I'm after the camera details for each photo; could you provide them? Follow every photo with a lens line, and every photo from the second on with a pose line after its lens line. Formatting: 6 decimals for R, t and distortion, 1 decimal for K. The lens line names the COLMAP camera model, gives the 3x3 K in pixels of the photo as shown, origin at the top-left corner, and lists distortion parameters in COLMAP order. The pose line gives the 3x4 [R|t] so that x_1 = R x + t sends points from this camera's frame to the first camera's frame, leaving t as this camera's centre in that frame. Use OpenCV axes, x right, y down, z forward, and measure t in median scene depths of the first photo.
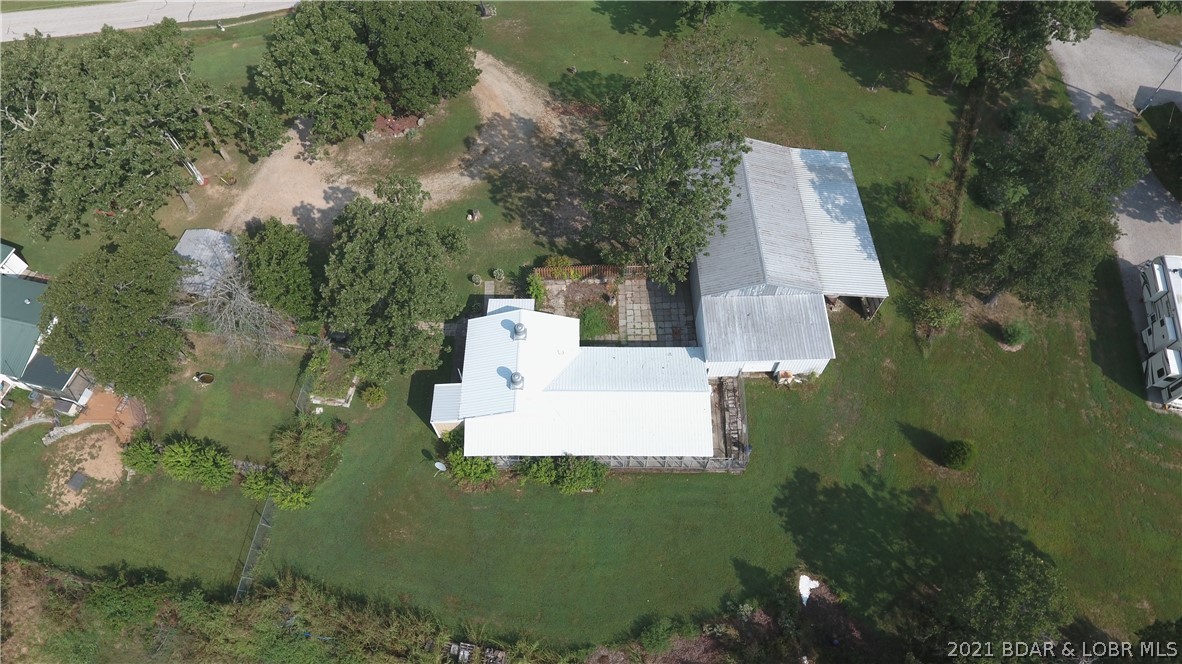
lens RADIAL K [[711.5, 0, 585.4], [0, 711.5, 329.0], [0, 0, 1]] dist [0.017515, -0.000827]
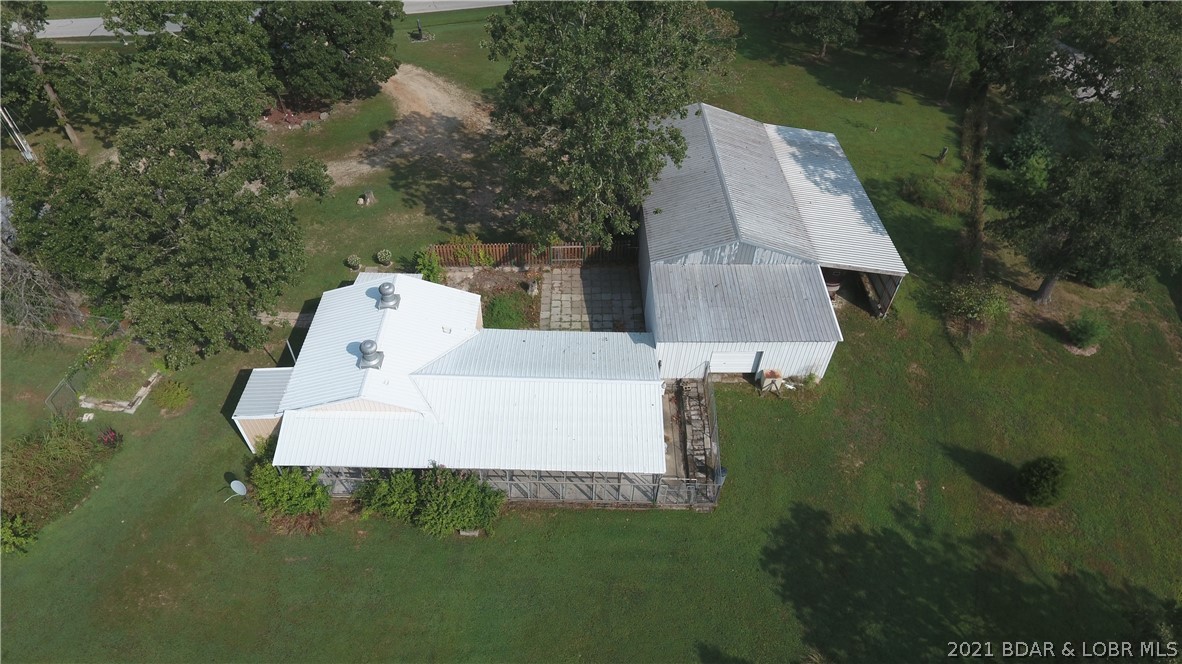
lens RADIAL K [[703.0, 0, 580.9], [0, 703.0, 331.2], [0, 0, 1]] dist [0.004911, 0.000203]
pose [[0.999458, 0.026797, 0.019112, 0.078817], [-0.021450, 0.970708, -0.239303, 0.185053], [-0.024965, 0.238763, 0.970757, 0.321492]]
